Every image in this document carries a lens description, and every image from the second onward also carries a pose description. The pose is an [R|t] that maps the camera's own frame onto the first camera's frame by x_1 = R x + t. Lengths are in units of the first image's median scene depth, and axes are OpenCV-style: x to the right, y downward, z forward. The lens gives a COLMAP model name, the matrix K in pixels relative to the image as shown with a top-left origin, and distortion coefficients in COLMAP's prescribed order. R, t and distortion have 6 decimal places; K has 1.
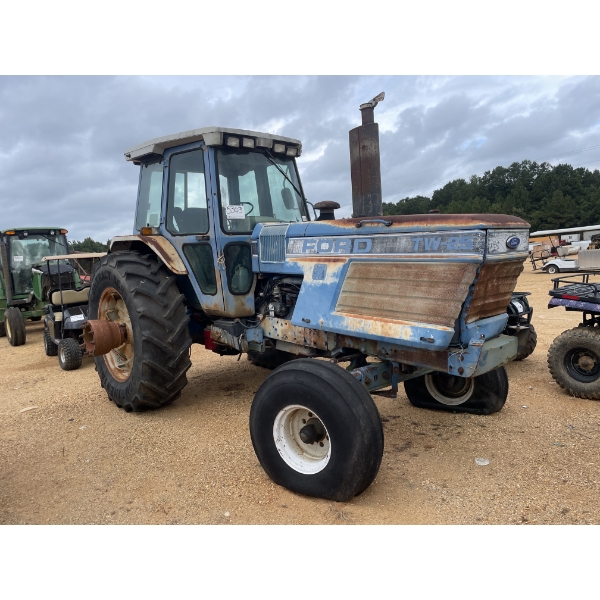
lens RADIAL K [[471.2, 0, 298.2], [0, 471.2, 299.4], [0, 0, 1]] dist [0.033057, -0.018482]
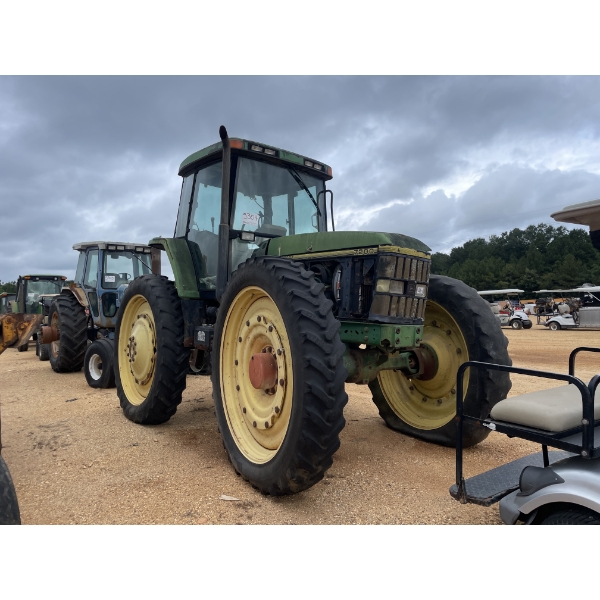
lens RADIAL K [[471.2, 0, 302.0], [0, 471.2, 300.5], [0, 0, 1]] dist [0.033057, -0.018482]
pose [[0.997092, 0.051100, -0.056530, 0.807013], [-0.056435, 0.993664, -0.097192, 0.069468], [0.051205, 0.100100, 0.993659, -1.025499]]
